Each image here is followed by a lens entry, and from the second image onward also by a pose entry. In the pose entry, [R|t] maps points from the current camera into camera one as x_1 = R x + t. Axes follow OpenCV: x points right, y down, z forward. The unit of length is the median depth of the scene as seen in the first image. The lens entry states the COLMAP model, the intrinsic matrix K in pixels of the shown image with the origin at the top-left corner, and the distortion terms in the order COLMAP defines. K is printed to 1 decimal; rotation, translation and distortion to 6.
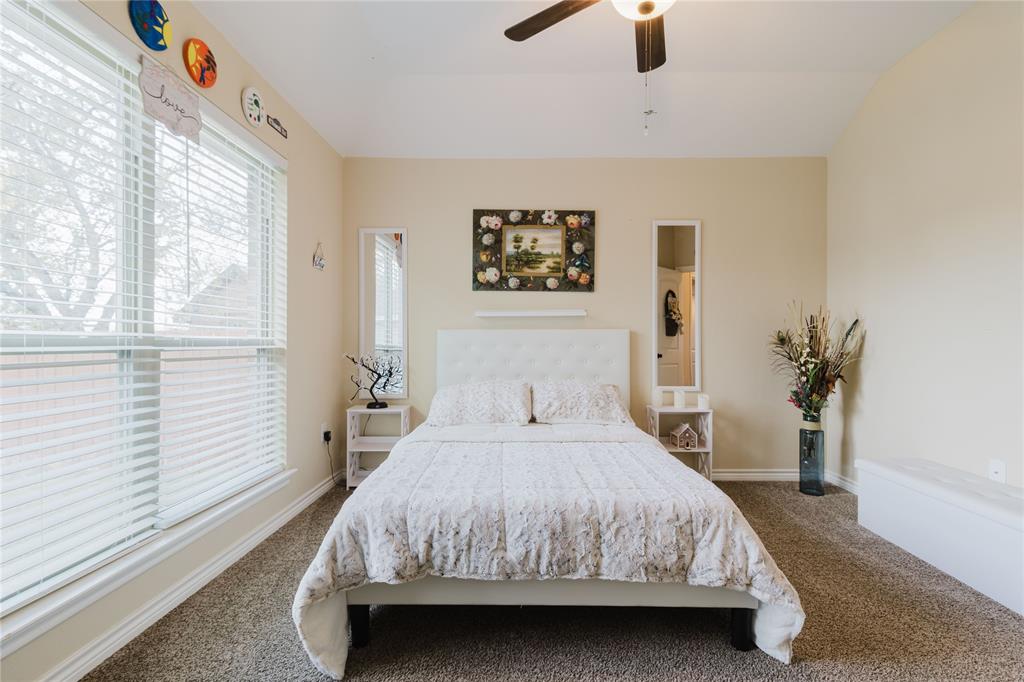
lens RADIAL K [[474.0, 0, 518.5], [0, 474.0, 341.1], [0, 0, 1]] dist [0.001508, 0.000109]
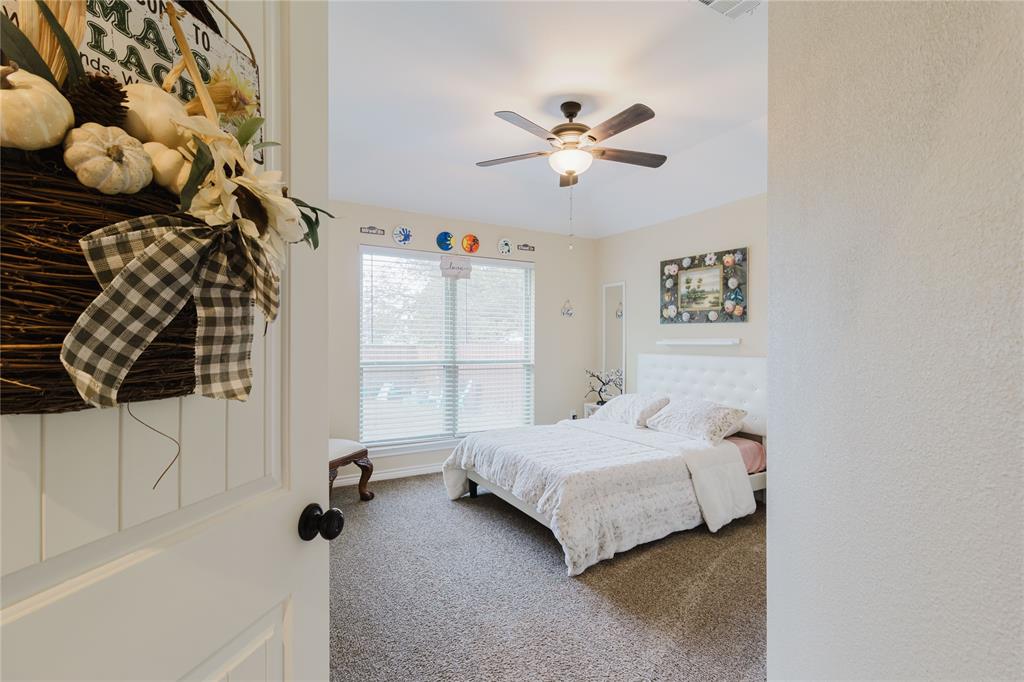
lens RADIAL K [[474.0, 0, 518.5], [0, 474.0, 341.1], [0, 0, 1]] dist [0.001508, 0.000109]
pose [[0.513767, 0.003396, -0.857923, 0.820113], [-0.003146, 0.999993, 0.002075, -0.061391], [0.857924, 0.001633, 0.513774, -0.000313]]
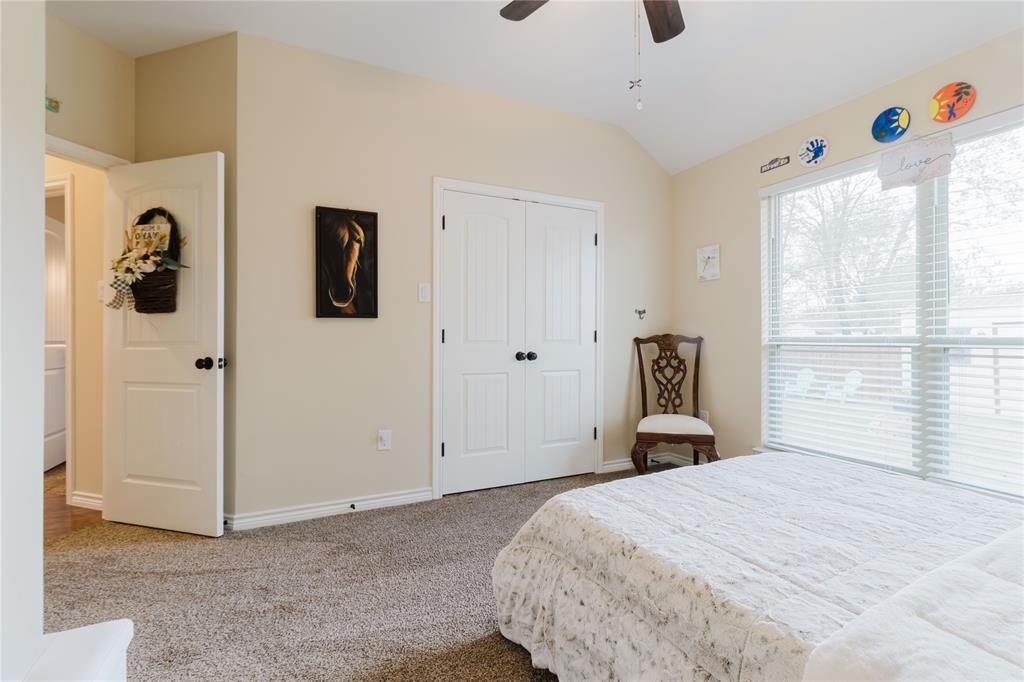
lens RADIAL K [[474.0, 0, 518.5], [0, 474.0, 341.1], [0, 0, 1]] dist [0.001508, 0.000109]
pose [[-0.892688, 0.003387, -0.450663, 0.456756], [0.003507, 0.999994, 0.000569, -0.000434], [0.450662, -0.001073, -0.892694, 0.877100]]
